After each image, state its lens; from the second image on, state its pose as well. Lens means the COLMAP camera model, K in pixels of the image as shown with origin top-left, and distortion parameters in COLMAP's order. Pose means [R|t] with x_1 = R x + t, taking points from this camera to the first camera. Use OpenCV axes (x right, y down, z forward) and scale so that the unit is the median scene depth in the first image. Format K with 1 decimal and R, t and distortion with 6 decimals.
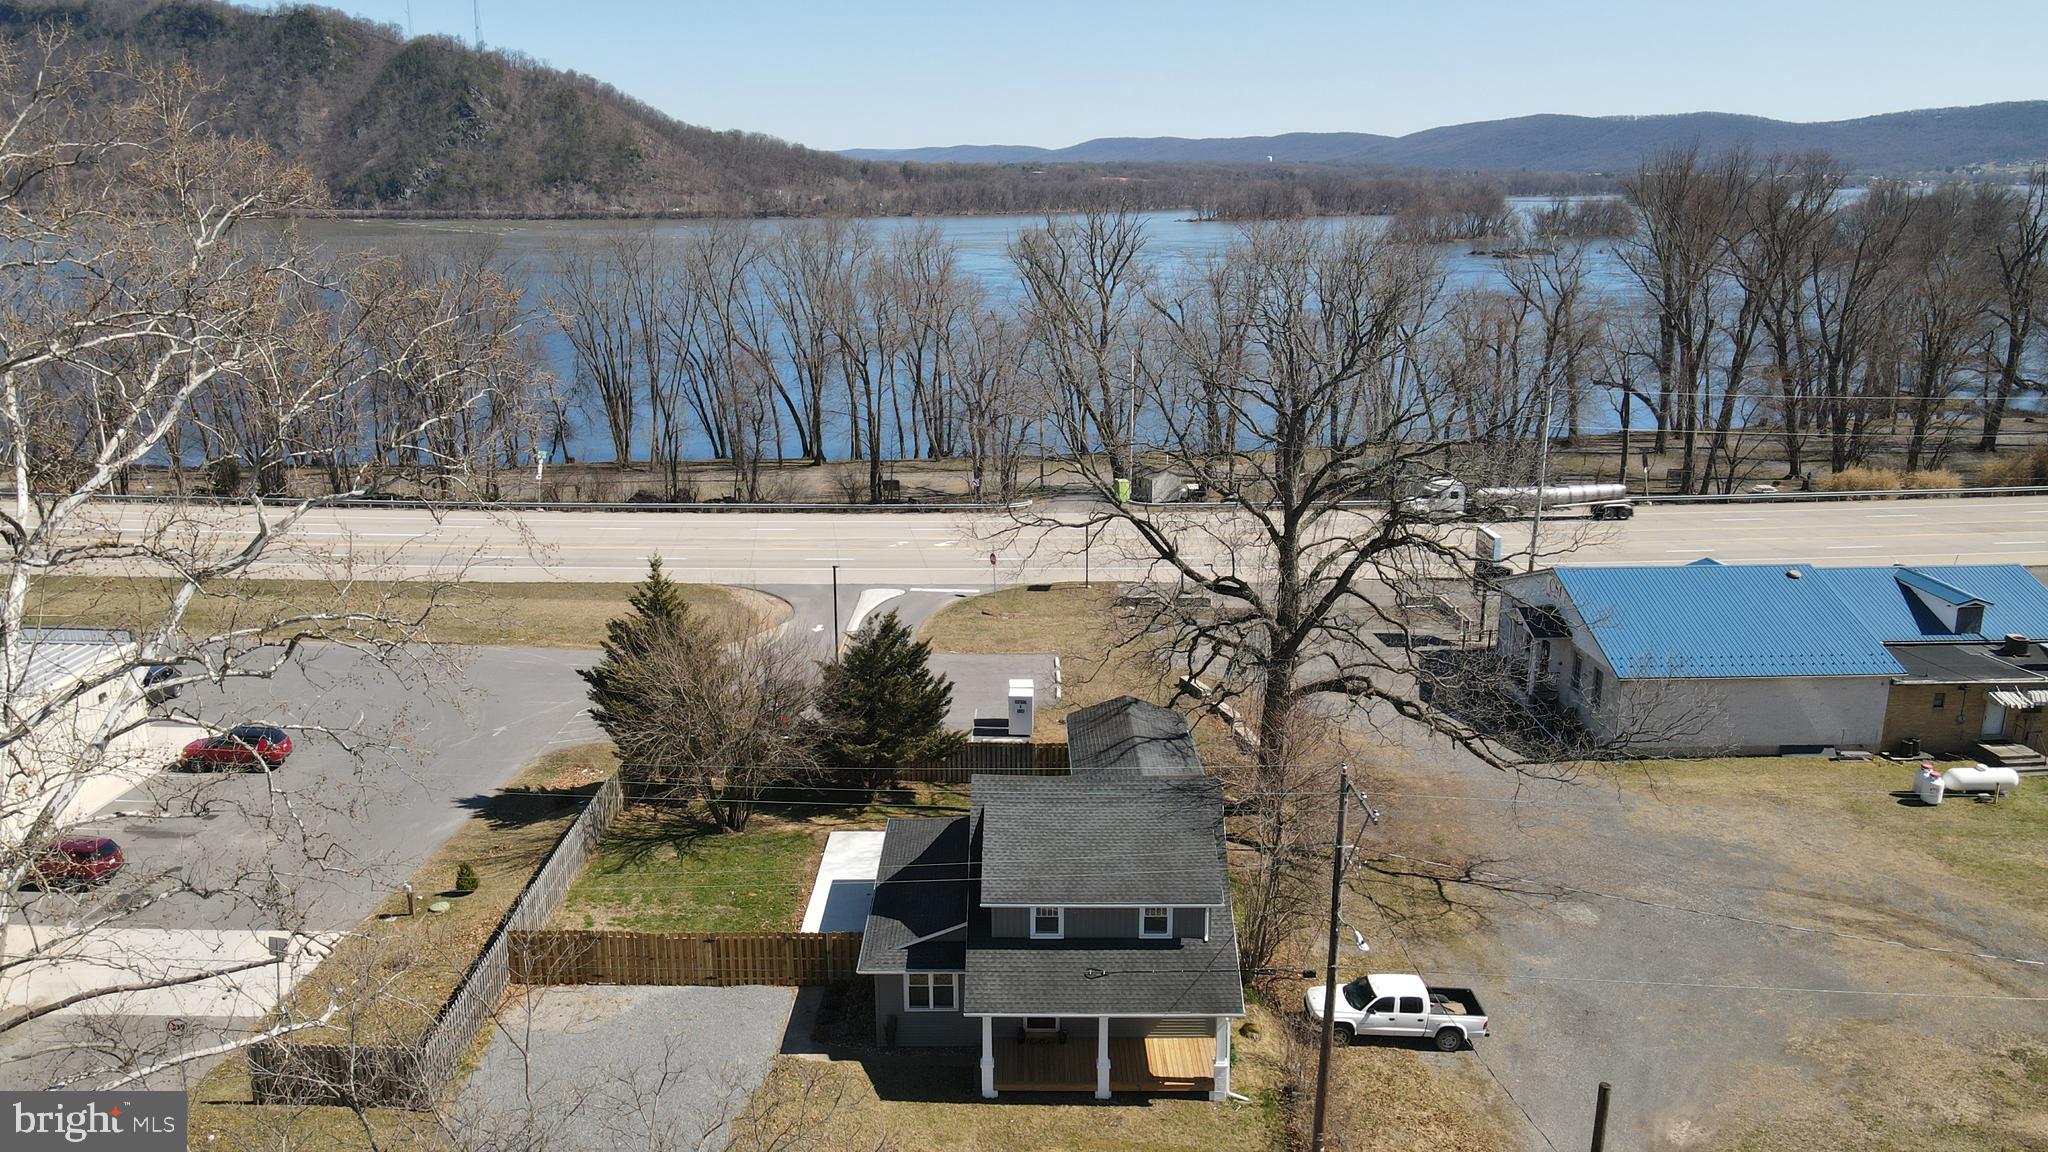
lens RADIAL K [[1506.7, 0, 1025.4], [0, 1506.7, 592.5], [0, 0, 1]] dist [0.006782, 0.013244]
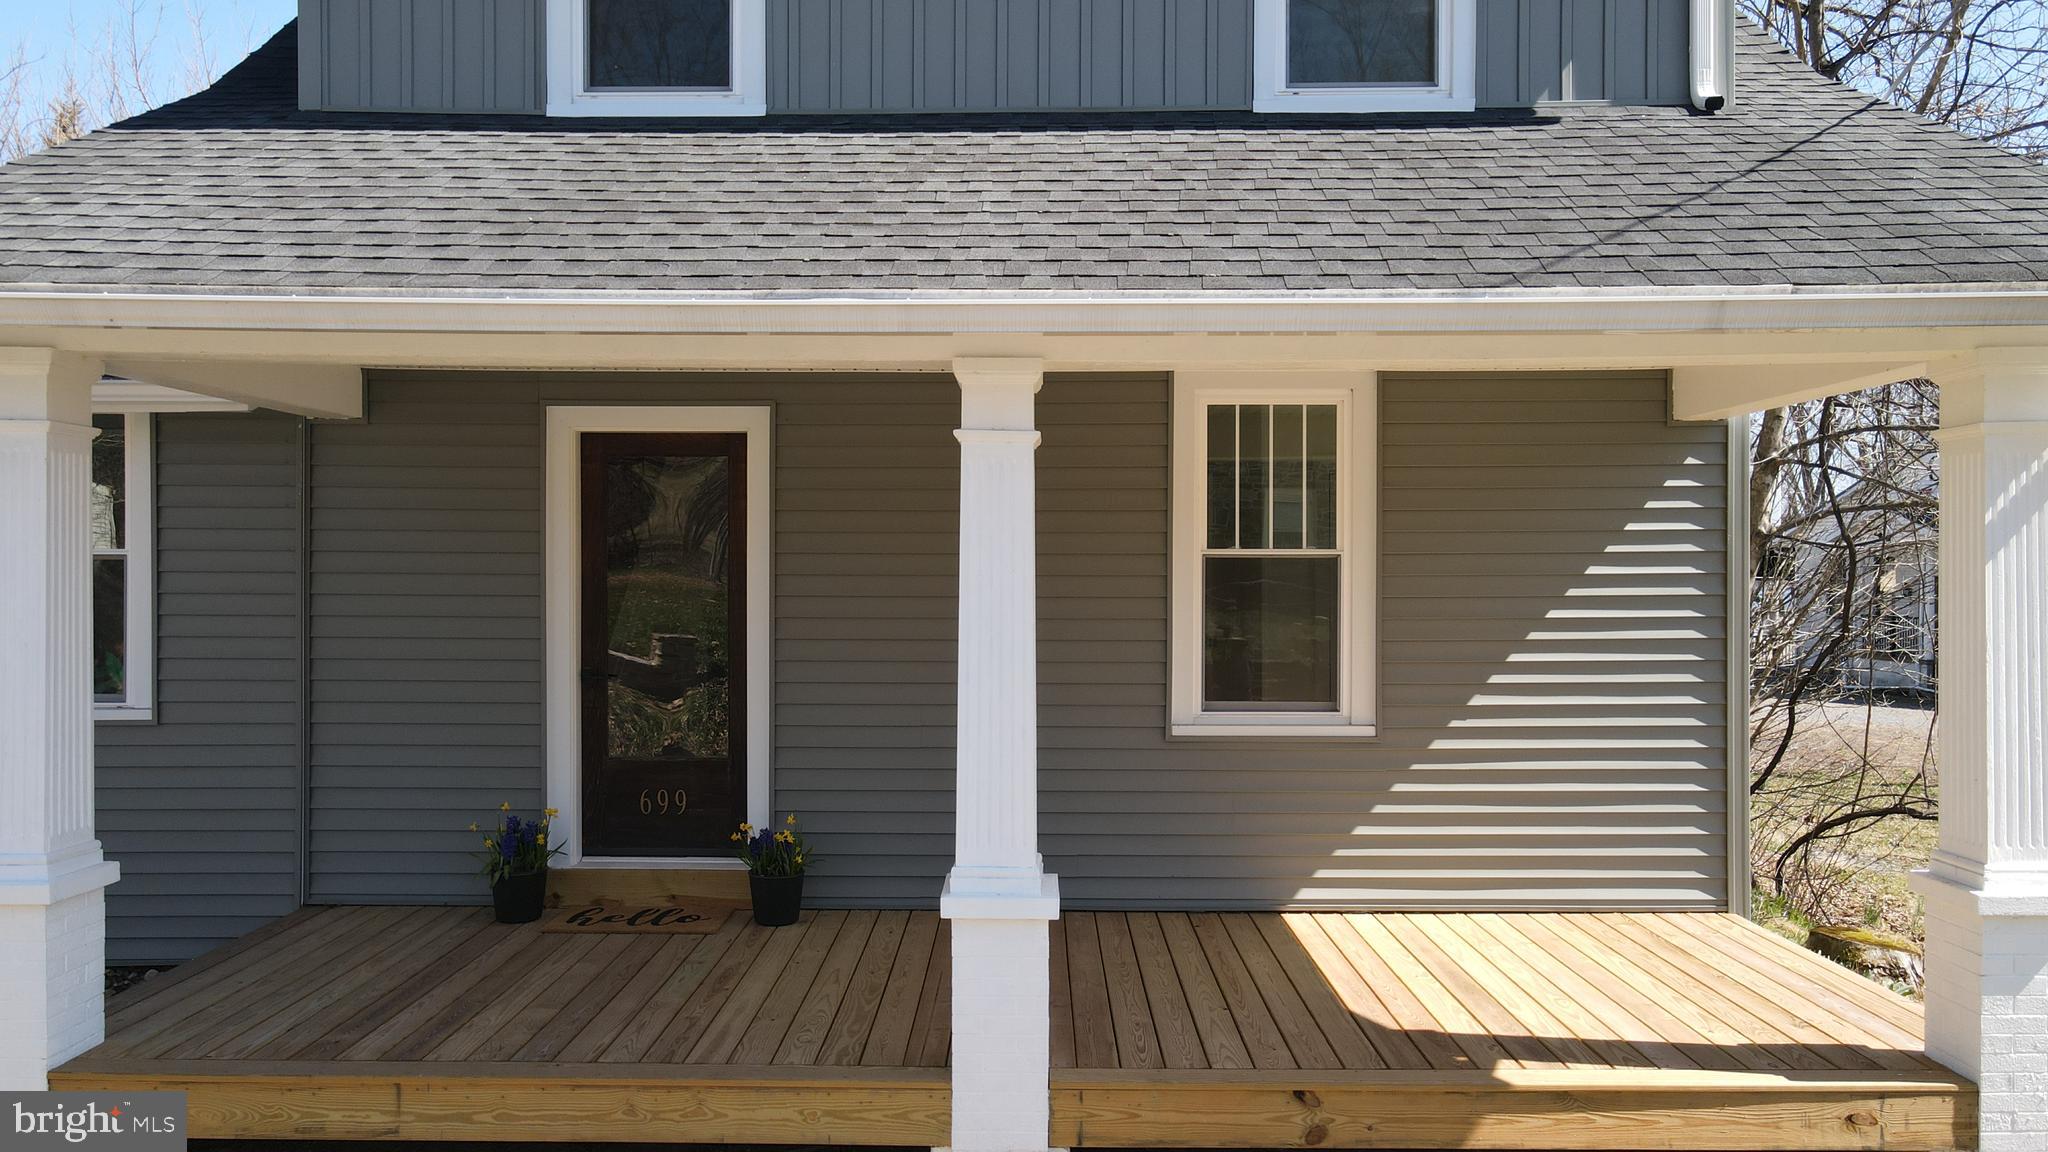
lens RADIAL K [[1506.7, 0, 1018.6], [0, 1506.7, 564.5], [0, 0, 1]] dist [0.006782, 0.013244]
pose [[0.999878, 0.007201, -0.013857, 0.066474], [-0.010664, 0.963101, -0.268929, 0.388387], [0.011409, 0.269044, 0.963060, 1.069625]]
